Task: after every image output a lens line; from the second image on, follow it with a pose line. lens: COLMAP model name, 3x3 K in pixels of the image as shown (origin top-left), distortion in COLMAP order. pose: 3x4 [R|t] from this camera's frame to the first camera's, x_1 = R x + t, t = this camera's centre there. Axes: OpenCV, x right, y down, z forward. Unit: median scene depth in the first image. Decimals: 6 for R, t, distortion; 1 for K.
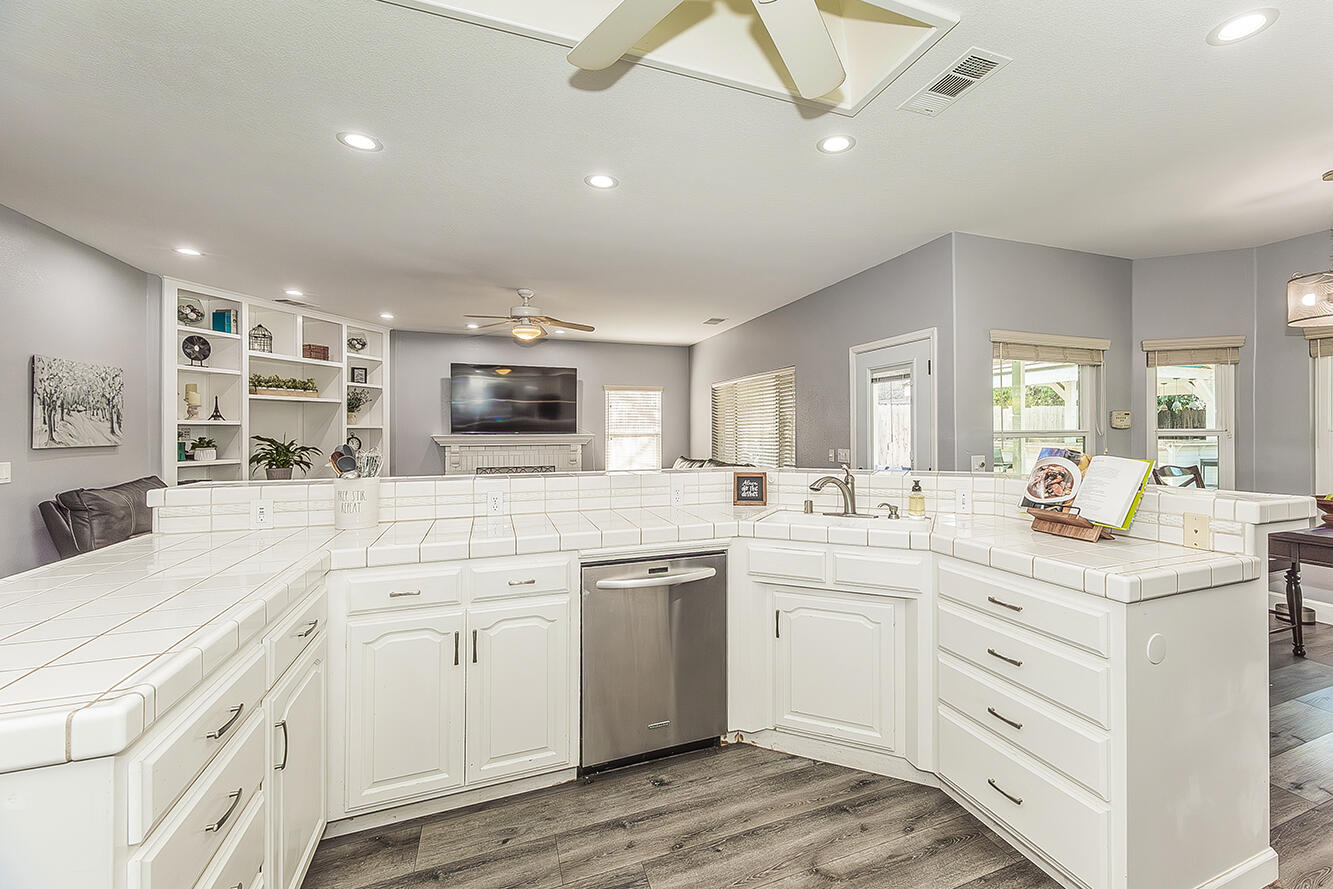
lens RADIAL K [[546.0, 0, 668.9], [0, 546.0, 432.7], [0, 0, 1]] dist [-0.000510, -0.000078]
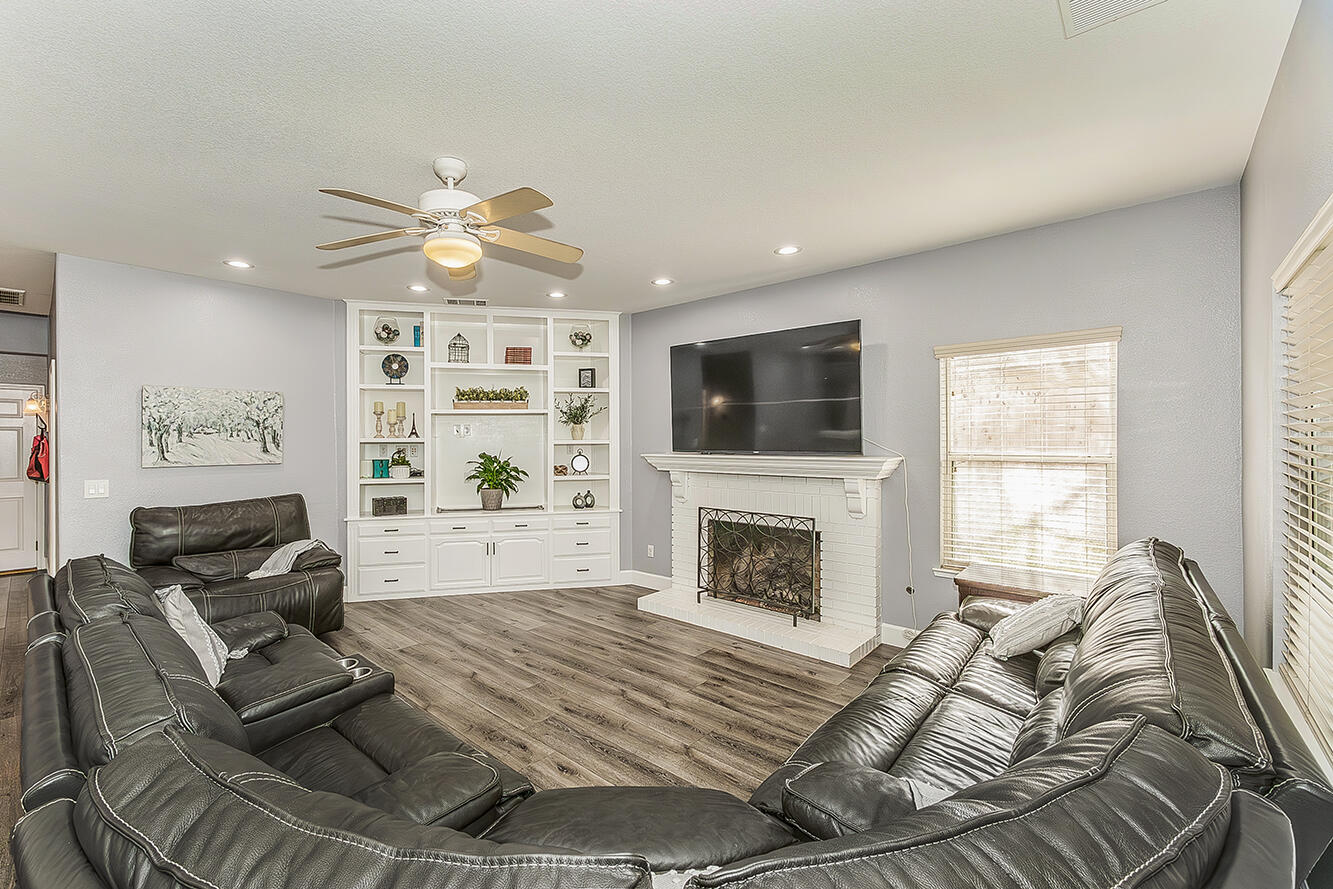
lens RADIAL K [[529.0, 0, 666.5], [0, 529.0, 444.5], [0, 0, 1]] dist [0.000063, -0.000014]
pose [[0.483178, 0.009078, -0.875475, 0.230530], [0.000338, 0.999944, 0.010556, -0.020500], [0.875522, -0.005396, 0.483148, 0.955209]]
